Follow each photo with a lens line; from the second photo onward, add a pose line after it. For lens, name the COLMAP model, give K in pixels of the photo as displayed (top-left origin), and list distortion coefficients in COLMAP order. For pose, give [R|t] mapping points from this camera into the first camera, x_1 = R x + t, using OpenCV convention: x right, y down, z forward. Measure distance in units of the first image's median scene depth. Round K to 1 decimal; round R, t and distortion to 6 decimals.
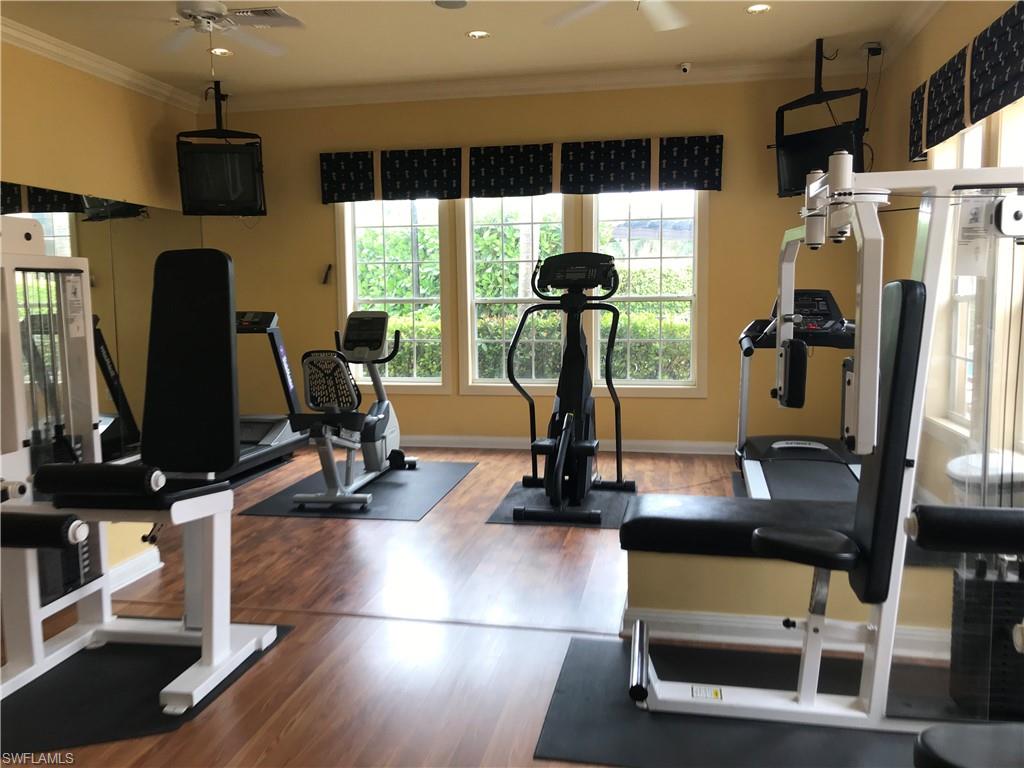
lens RADIAL K [[855.8, 0, 512.1], [0, 855.8, 380.8], [0, 0, 1]] dist [0.050626, -0.023529]
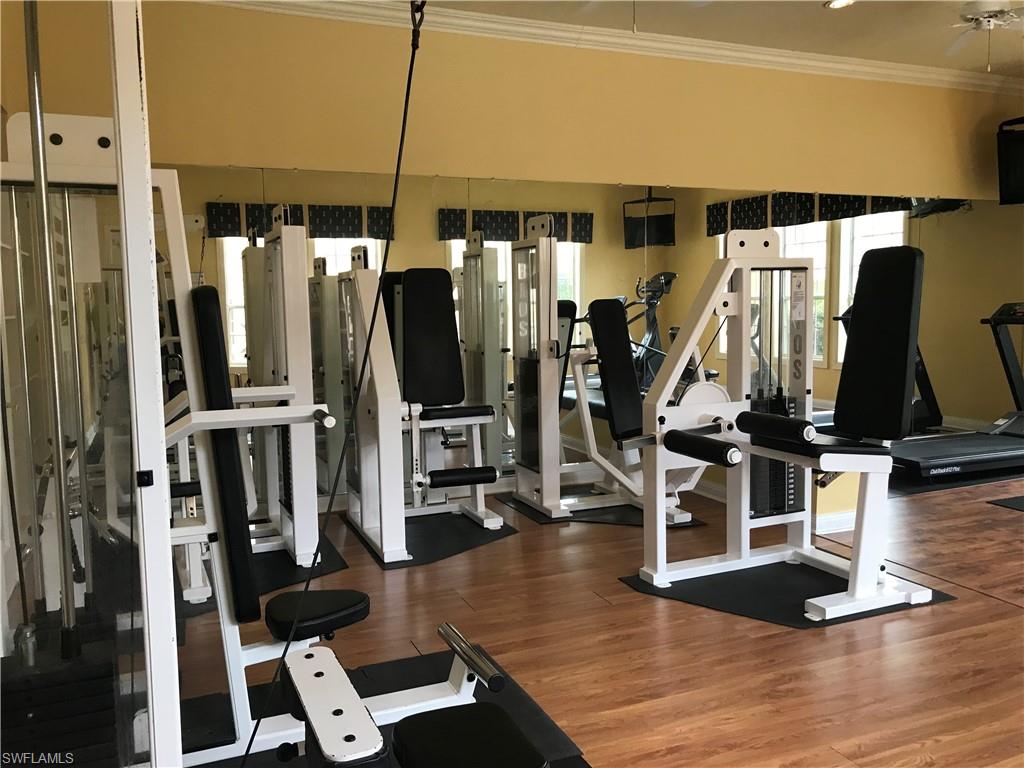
lens RADIAL K [[855.8, 0, 509.6], [0, 855.8, 384.2], [0, 0, 1]] dist [0.050626, -0.023529]
pose [[0.564321, 0.085259, -0.821141, 0.306063], [-0.073357, 0.995897, 0.052990, 0.007399], [0.822290, 0.030333, 0.568260, -0.069891]]
